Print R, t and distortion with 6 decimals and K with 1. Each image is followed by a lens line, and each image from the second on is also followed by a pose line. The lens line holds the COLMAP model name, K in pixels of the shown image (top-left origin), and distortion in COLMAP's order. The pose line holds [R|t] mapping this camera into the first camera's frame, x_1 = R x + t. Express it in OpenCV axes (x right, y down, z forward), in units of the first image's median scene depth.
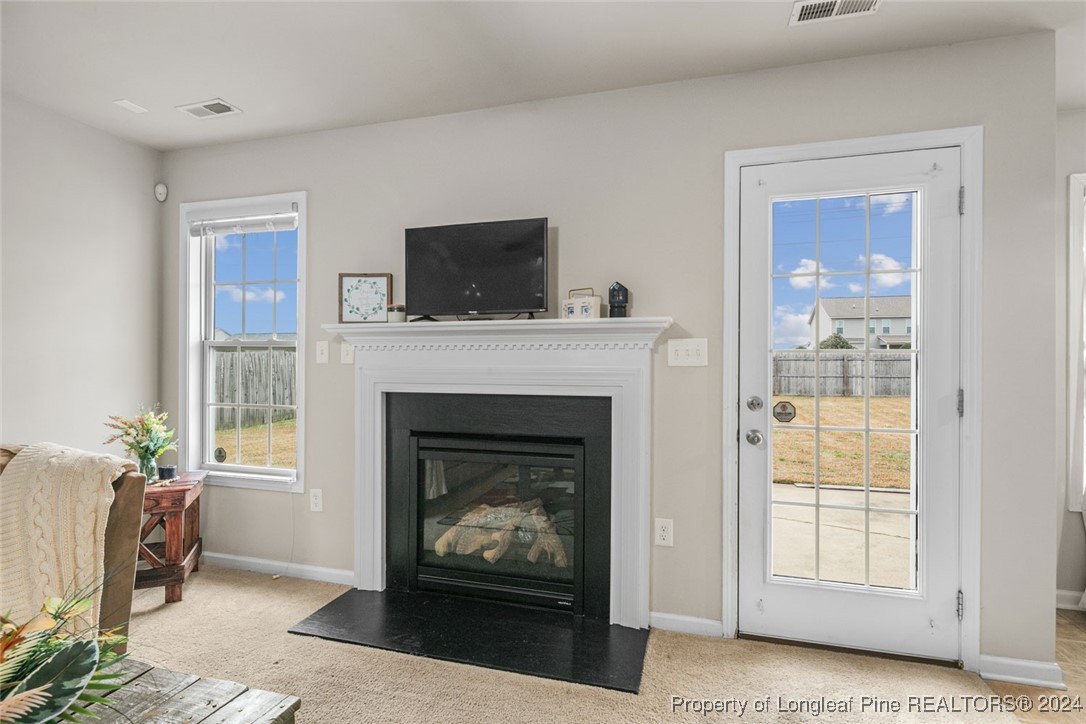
lens RADIAL K [[537.7, 0, 545.0], [0, 537.7, 361.2], [0, 0, 1]] dist [0.003952, -0.000088]
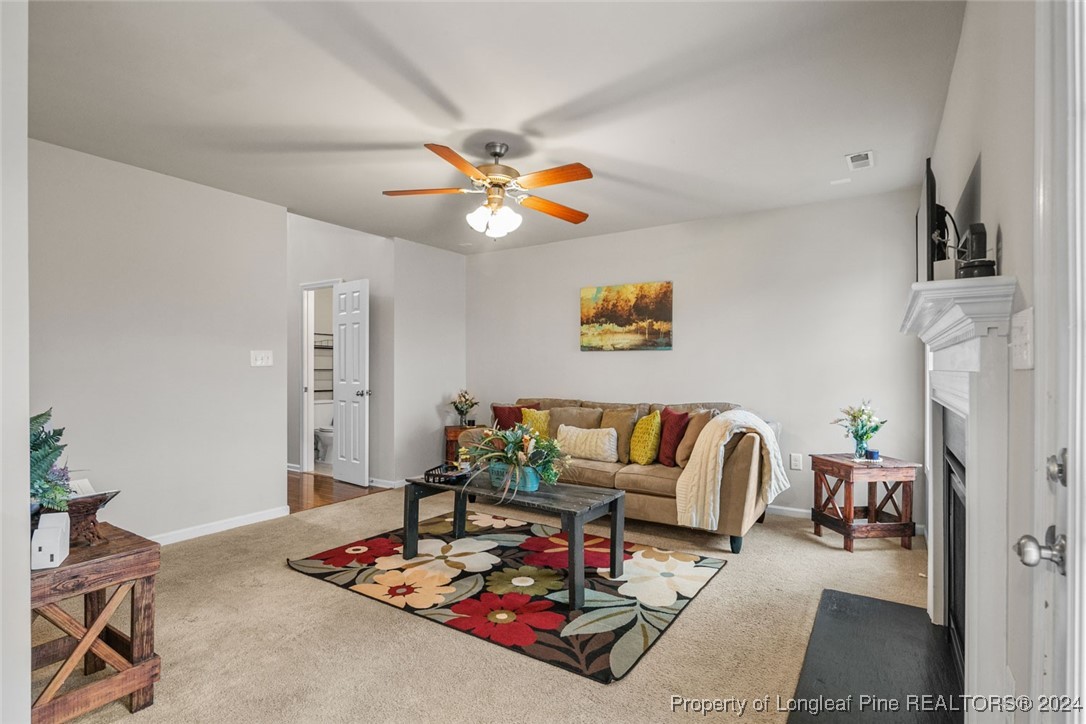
lens RADIAL K [[537.7, 0, 541.2], [0, 537.7, 368.3], [0, 0, 1]] dist [0.003952, -0.000088]
pose [[-0.296952, -0.005617, -0.954876, 0.798396], [0.000470, 0.999982, -0.006029, 0.012770], [0.954892, -0.002239, -0.296944, 0.700566]]
